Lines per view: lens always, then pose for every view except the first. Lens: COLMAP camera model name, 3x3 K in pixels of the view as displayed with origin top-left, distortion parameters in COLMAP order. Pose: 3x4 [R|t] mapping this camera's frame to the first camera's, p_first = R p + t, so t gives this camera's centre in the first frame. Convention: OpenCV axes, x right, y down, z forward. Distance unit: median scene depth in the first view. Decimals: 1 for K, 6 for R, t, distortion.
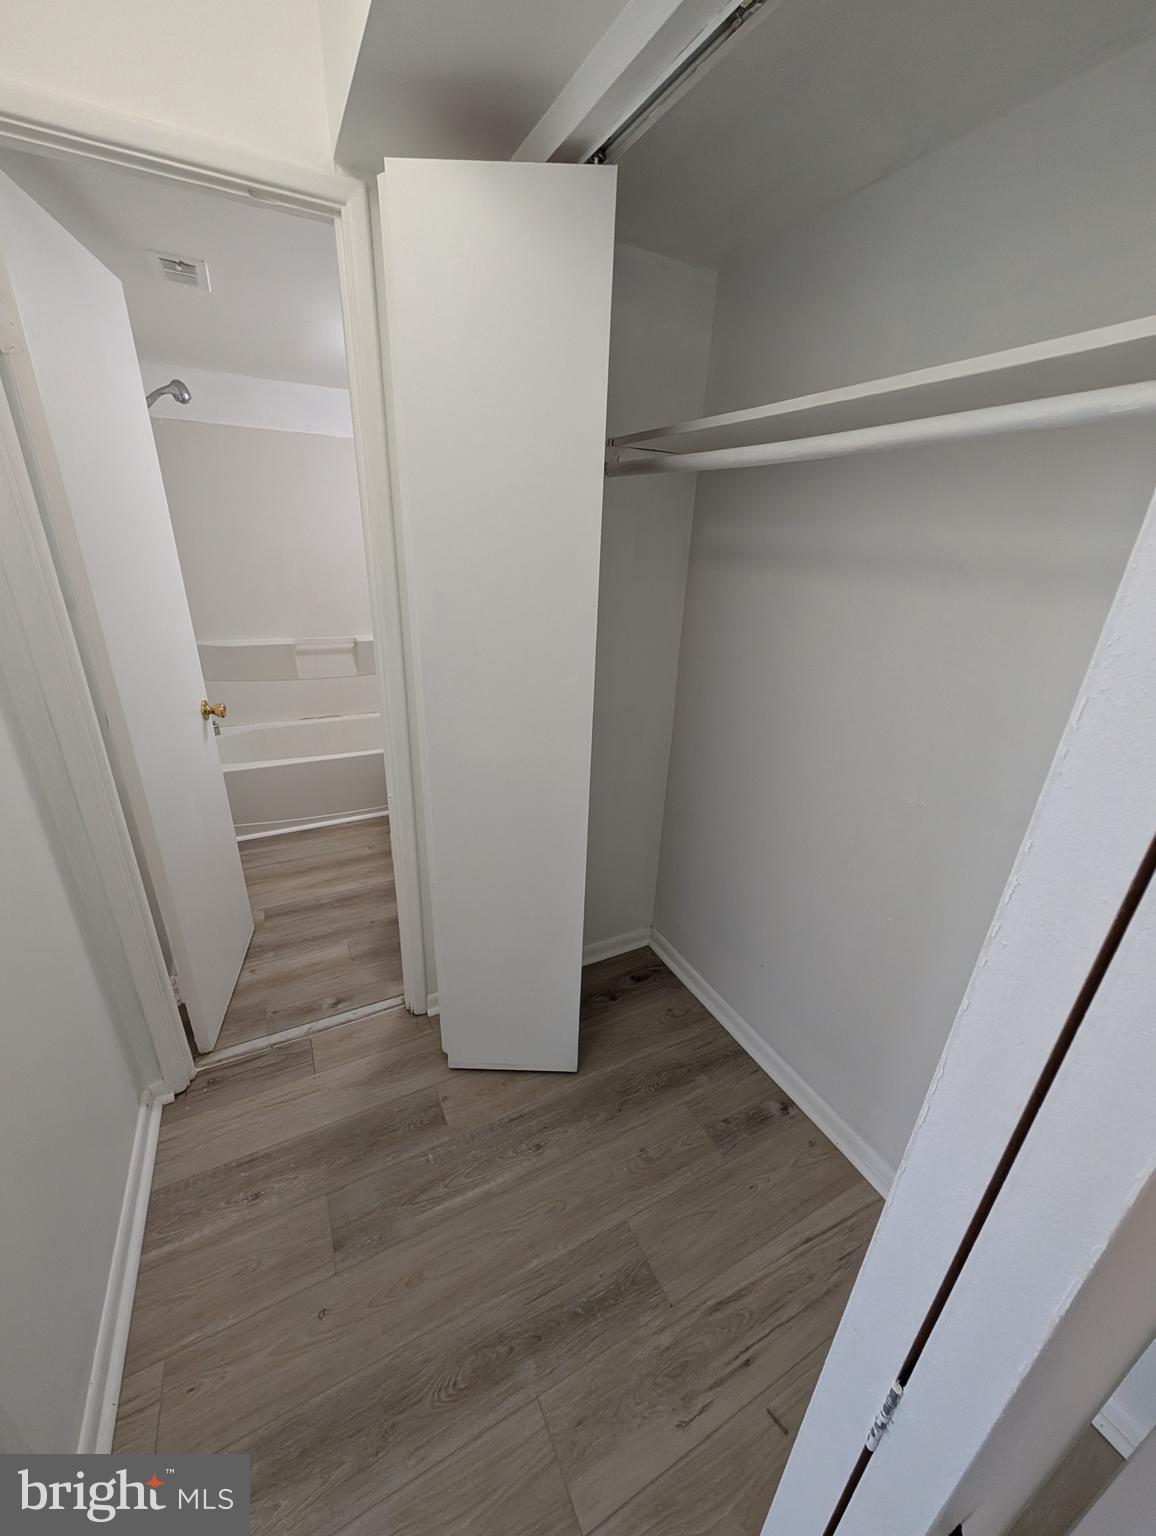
lens RADIAL K [[575.0, 0, 580.0], [0, 575.0, 764.5], [0, 0, 1]] dist [-0.000112, -0.000073]
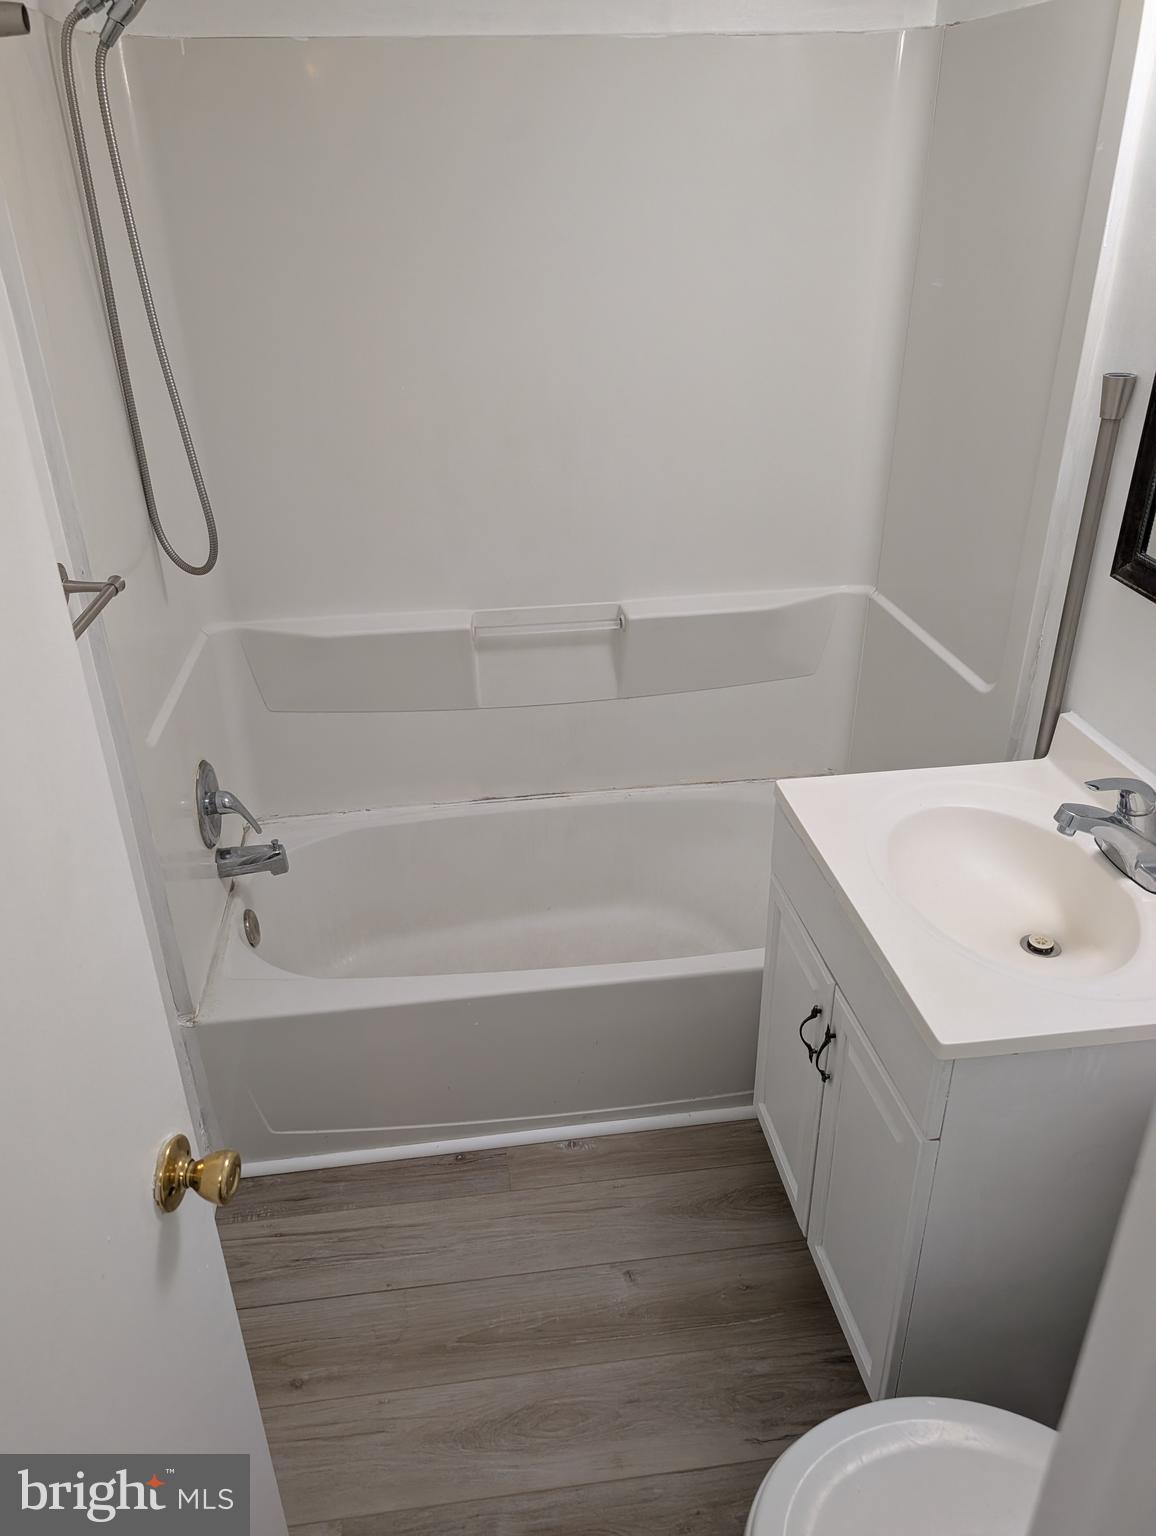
lens RADIAL K [[1111.1, 0, 564.8], [0, 1111.1, 773.5], [0, 0, 1]] dist [0.005973, -0.002548]
pose [[0.932834, 0.117192, -0.340714, -0.230315], [-0.079343, 0.989227, 0.123025, -0.272036], [0.351461, -0.087728, 0.932083, 0.424778]]
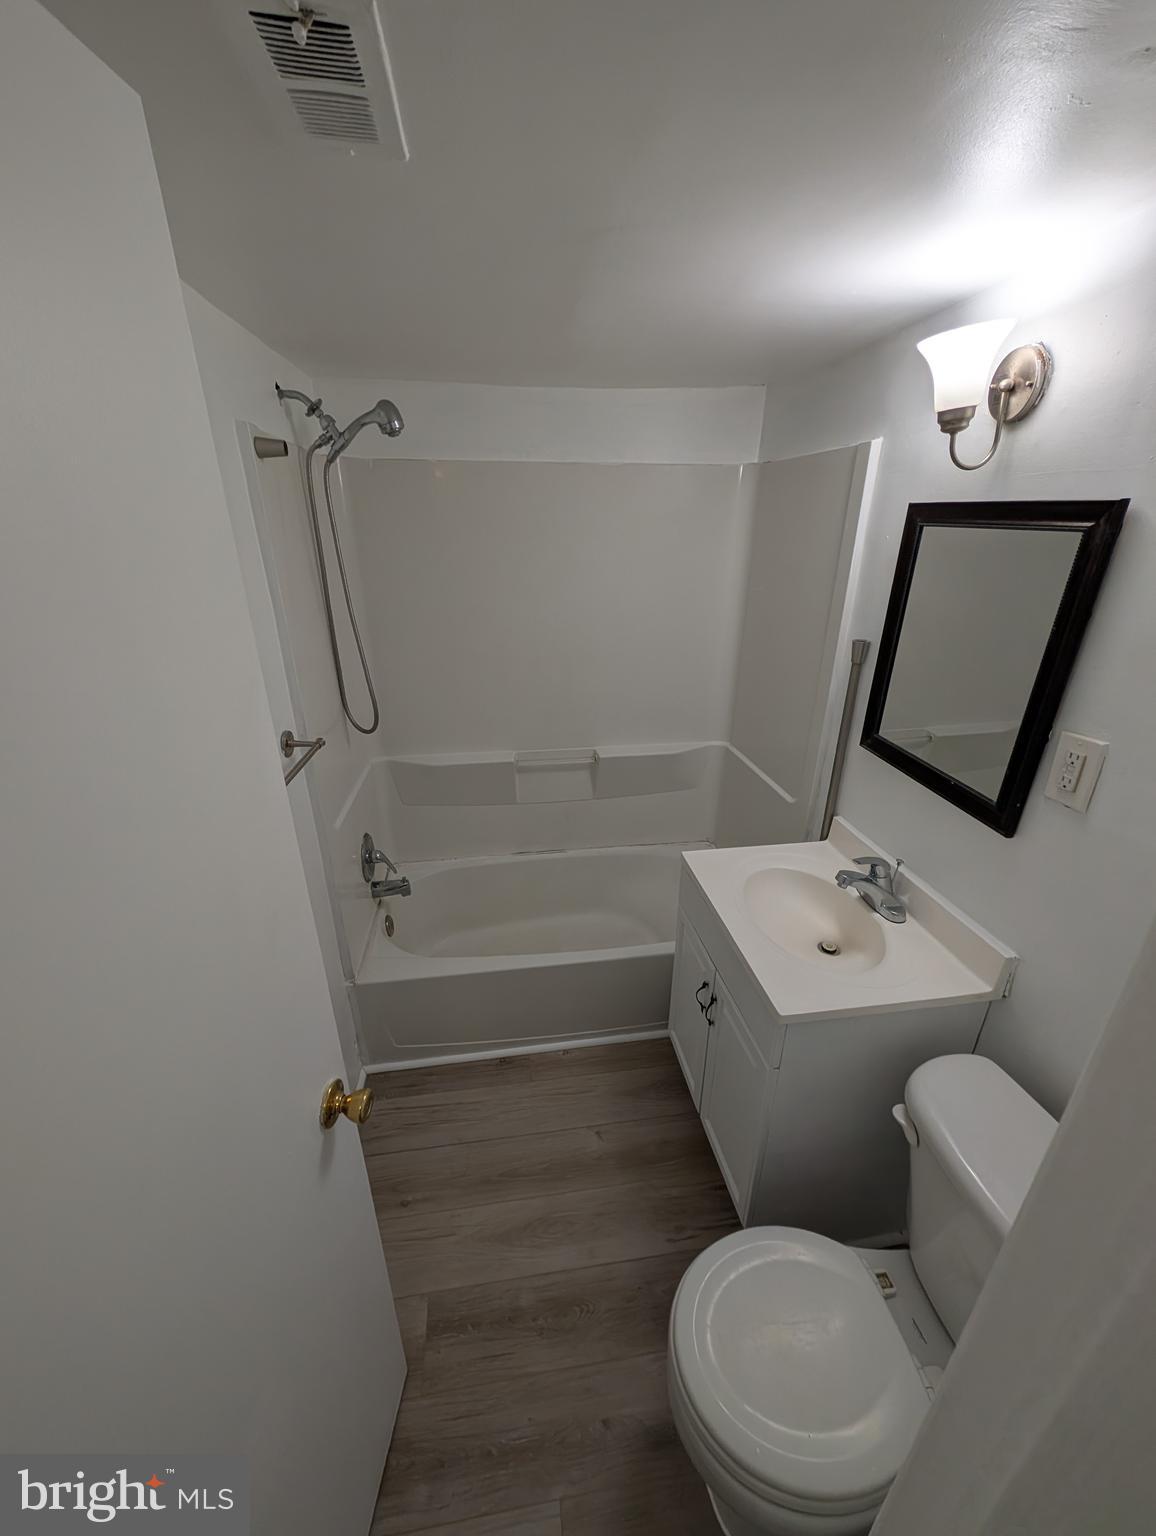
lens RADIAL K [[581.5, 0, 576.5], [0, 581.5, 772.3], [0, 0, 1]] dist [0.000520, -0.000296]
pose [[0.940062, 0.098452, -0.326483, -0.248177], [-0.093519, 0.995141, 0.030813, -0.292495], [0.327930, 0.001566, 0.944701, 0.452514]]
